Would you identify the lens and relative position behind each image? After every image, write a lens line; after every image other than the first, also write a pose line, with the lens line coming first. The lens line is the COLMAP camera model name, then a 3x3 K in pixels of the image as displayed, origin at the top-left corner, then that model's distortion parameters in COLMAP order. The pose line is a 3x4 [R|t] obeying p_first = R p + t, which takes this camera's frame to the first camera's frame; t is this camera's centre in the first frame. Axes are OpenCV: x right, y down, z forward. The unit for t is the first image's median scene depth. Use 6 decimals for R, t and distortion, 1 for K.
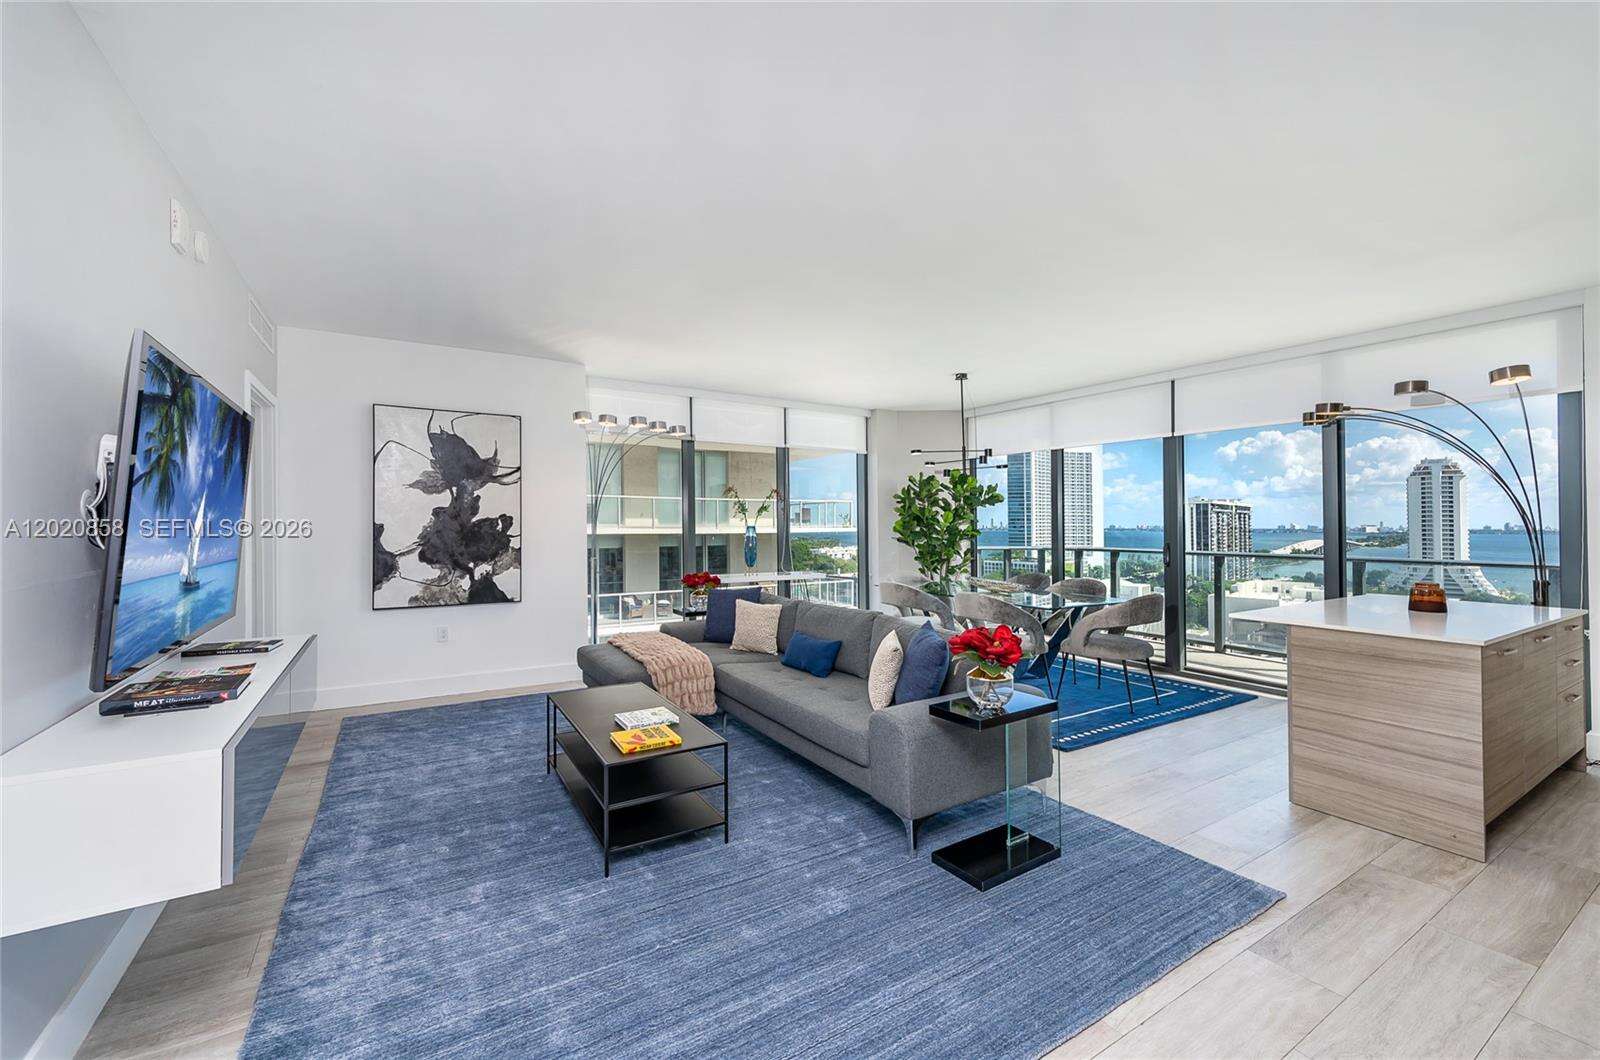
lens RADIAL K [[633.1, 0, 796.5], [0, 633.1, 528.3], [0, 0, 1]] dist [0.003667, -0.000158]
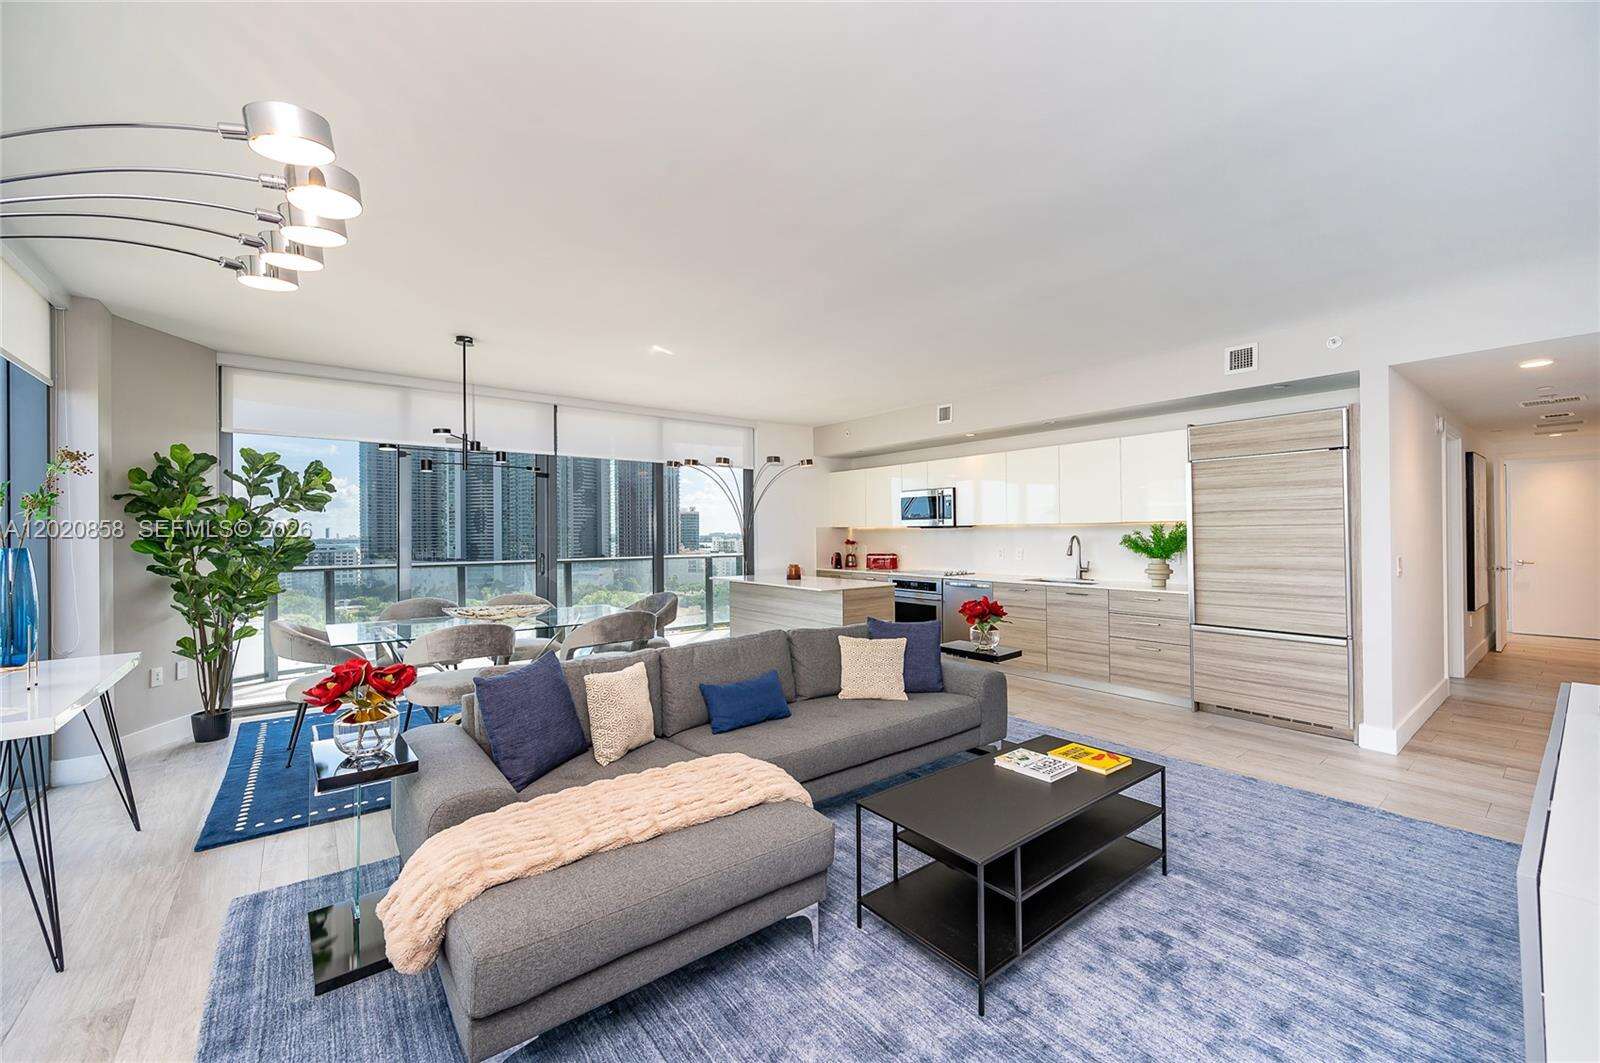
lens RADIAL K [[633.1, 0, 802.6], [0, 633.1, 529.0], [0, 0, 1]] dist [0.003667, -0.000158]
pose [[-0.123839, 0.005320, 0.992288, -0.603519], [0.013423, 0.999903, -0.003686, -0.008595], [-0.992211, 0.012863, -0.123899, 0.788265]]
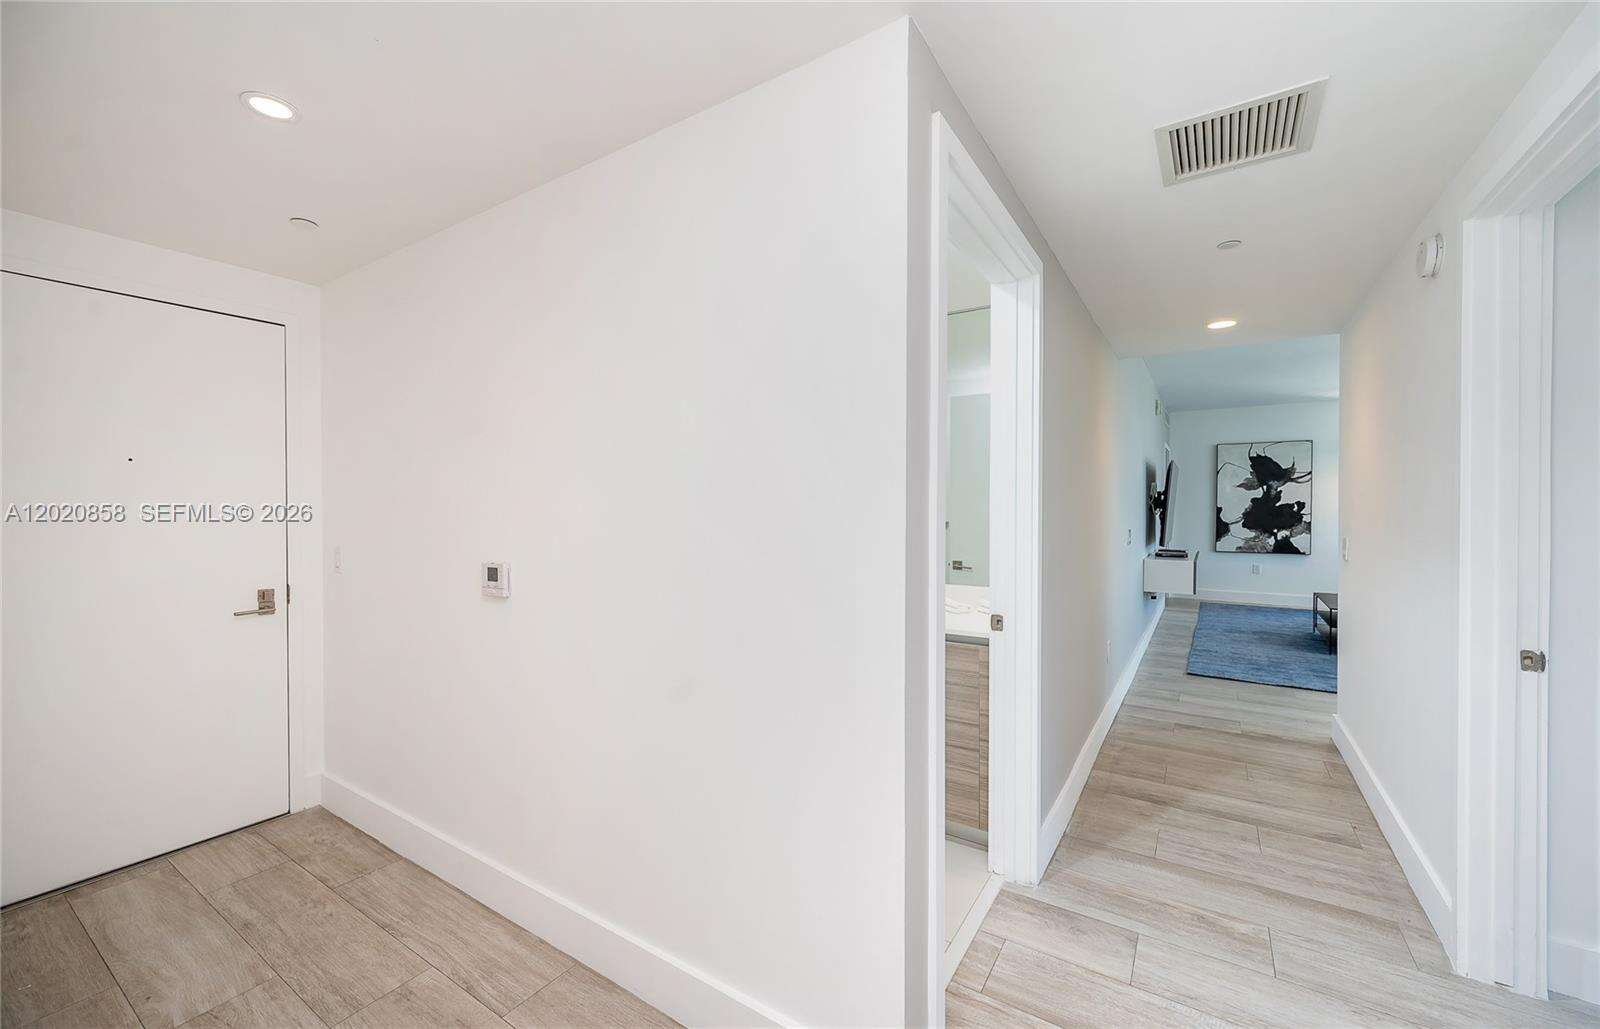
lens RADIAL K [[647.3, 0, 740.3], [0, 647.3, 515.9], [0, 0, 1]] dist [0.000114, -0.000019]
pose [[0.397781, 0.009796, -0.917428, 0.507240], [-0.008283, 0.999941, 0.007086, 0.016576], [0.917443, 0.004781, 0.397838, -1.004893]]
